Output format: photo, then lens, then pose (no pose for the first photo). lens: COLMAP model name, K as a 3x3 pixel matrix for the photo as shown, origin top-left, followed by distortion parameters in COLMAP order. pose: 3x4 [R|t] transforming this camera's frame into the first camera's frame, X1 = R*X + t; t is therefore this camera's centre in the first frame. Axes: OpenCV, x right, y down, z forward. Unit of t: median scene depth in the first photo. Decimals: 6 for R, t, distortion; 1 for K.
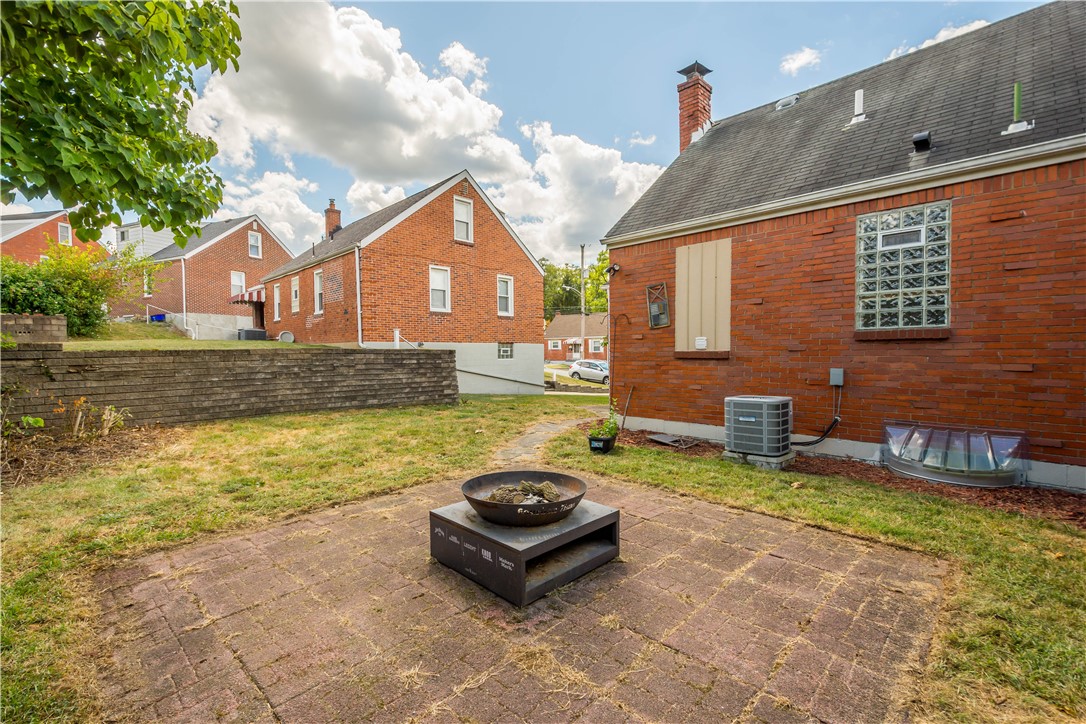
lens RADIAL K [[479.3, 0, 541.3], [0, 479.3, 362.9], [0, 0, 1]] dist [0.016921, -0.001597]
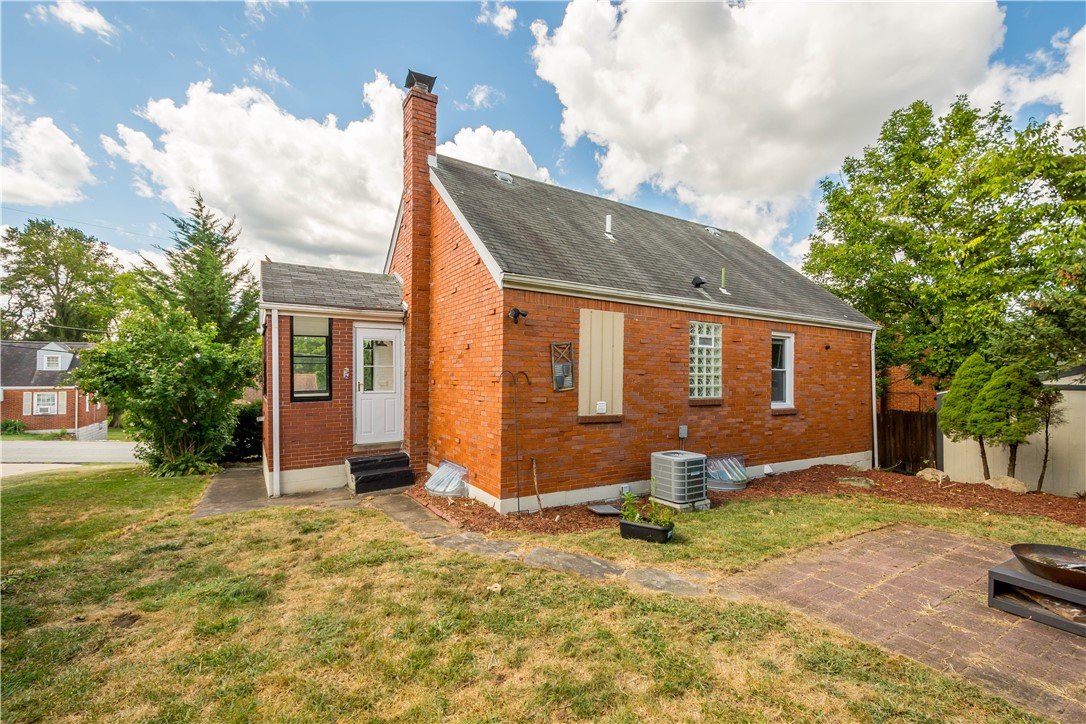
lens RADIAL K [[479.3, 0, 530.8], [0, 479.3, 380.4], [0, 0, 1]] dist [0.016921, -0.001597]
pose [[0.250014, 0.007606, 0.968212, -0.712104], [0.008885, 0.999909, -0.010149, -0.091419], [-0.968201, 0.011140, 0.249924, 0.905022]]
